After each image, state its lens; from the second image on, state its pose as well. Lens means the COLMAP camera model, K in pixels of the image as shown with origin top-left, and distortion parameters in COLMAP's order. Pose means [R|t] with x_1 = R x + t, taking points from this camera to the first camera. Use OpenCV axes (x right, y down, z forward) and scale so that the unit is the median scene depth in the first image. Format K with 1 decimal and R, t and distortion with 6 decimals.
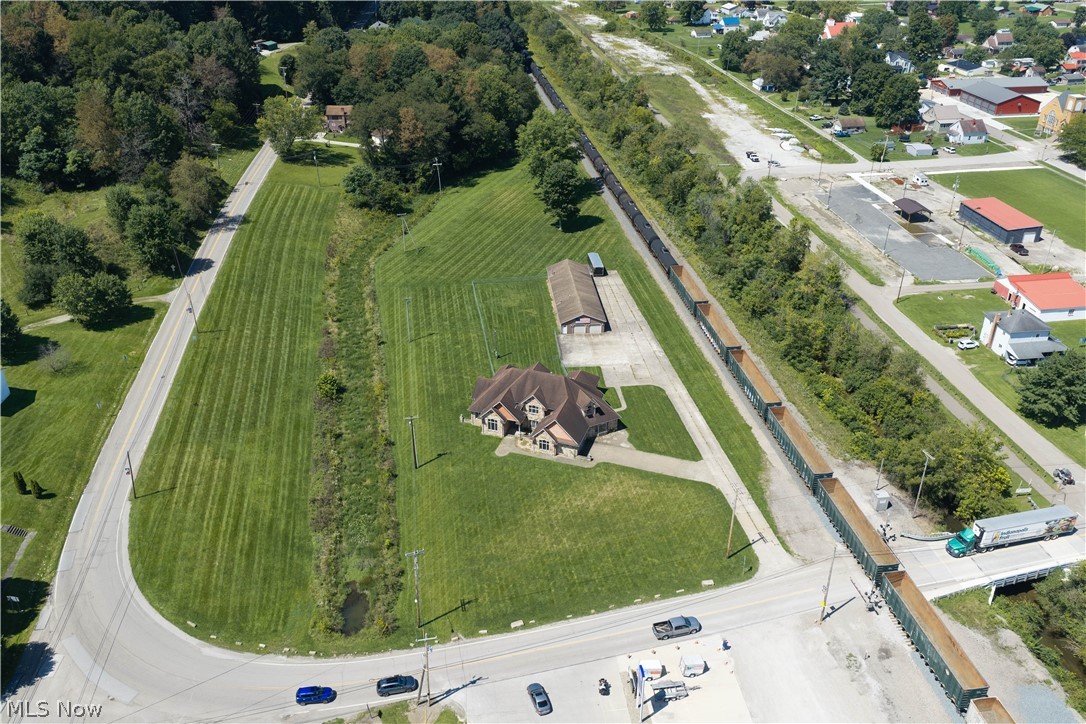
lens RADIAL K [[902.8, 0, 543.5], [0, 902.8, 360.2], [0, 0, 1]] dist [0.016078, -0.030032]
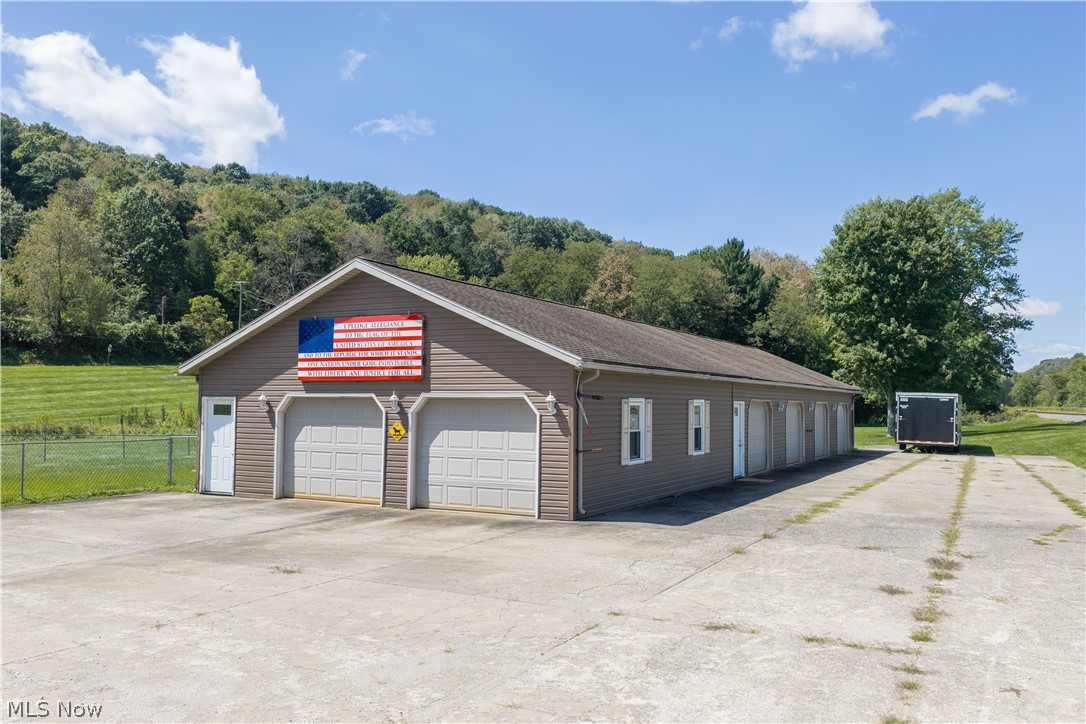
lens RADIAL K [[902.8, 0, 539.7], [0, 902.8, 350.7], [0, 0, 1]] dist [0.016078, -0.030032]
pose [[0.835124, -0.028542, -0.549321, 0.109137], [-0.271511, 0.847128, -0.456789, -0.006207], [0.478383, 0.530623, 0.699707, 0.935817]]
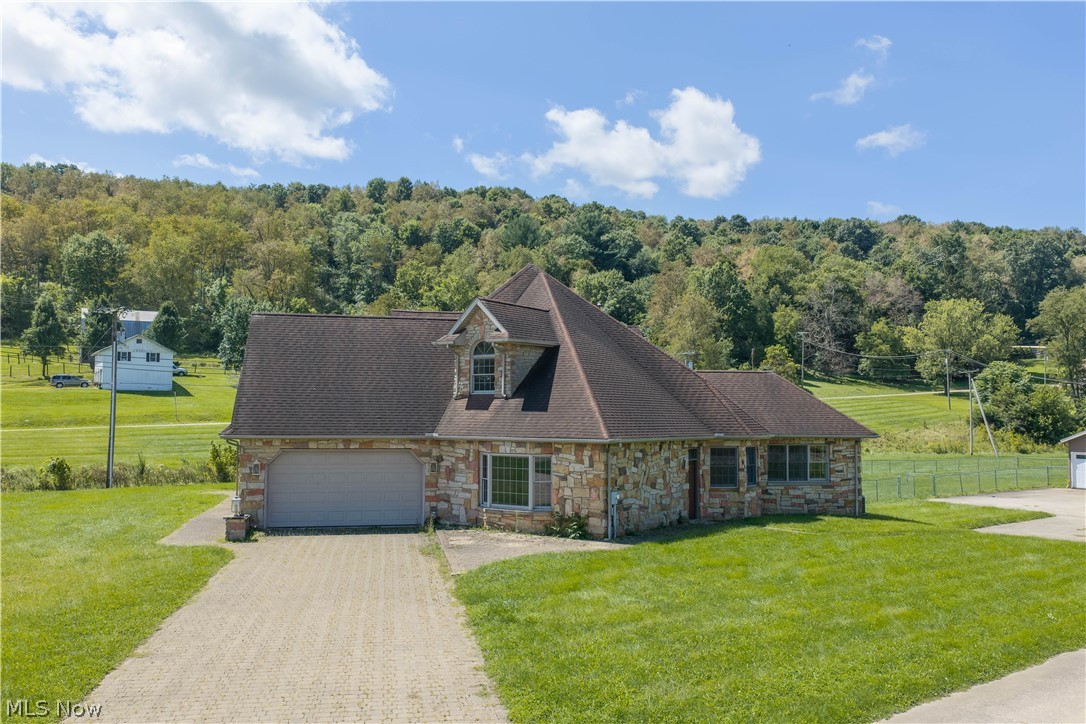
lens RADIAL K [[902.8, 0, 547.2], [0, 902.8, 365.6], [0, 0, 1]] dist [0.016078, -0.030032]
pose [[0.495978, -0.047088, -0.867057, 0.178275], [-0.424092, 0.858202, -0.289198, 0.083841], [0.757728, 0.511148, 0.405680, 0.751281]]
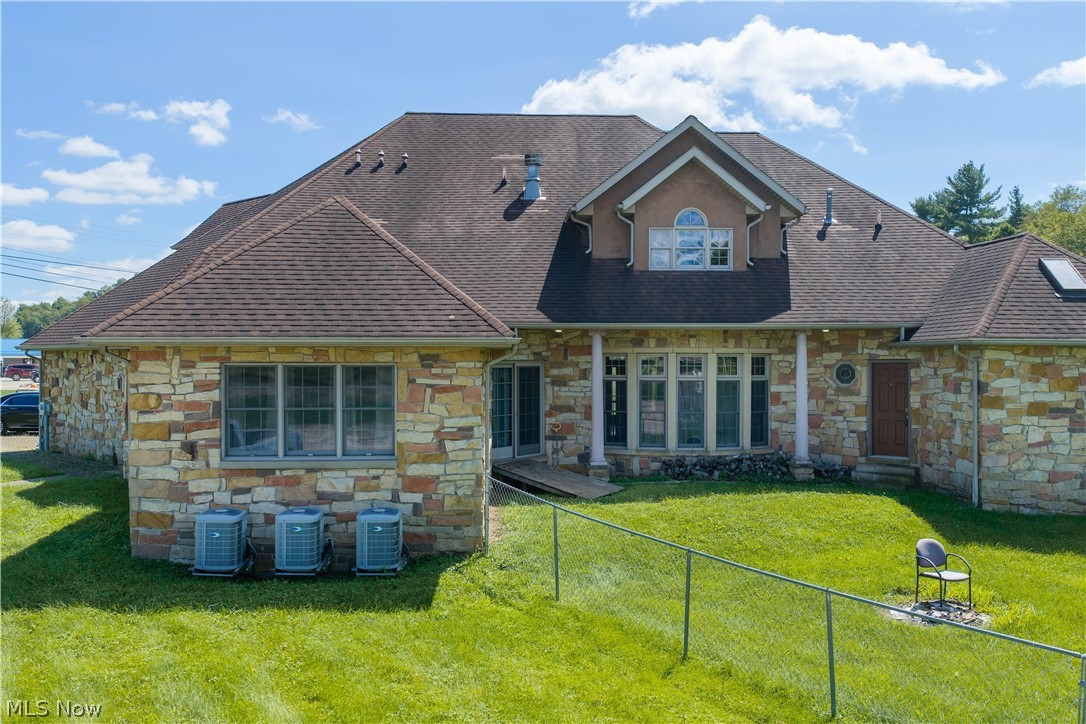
lens RADIAL K [[902.8, 0, 545.0], [0, 902.8, 370.1], [0, 0, 1]] dist [0.016078, -0.030032]
pose [[-0.927143, 0.000394, -0.374707, 0.048792], [-0.184921, 0.869259, 0.458469, -0.017708], [0.325898, 0.494357, -0.805854, 0.944910]]
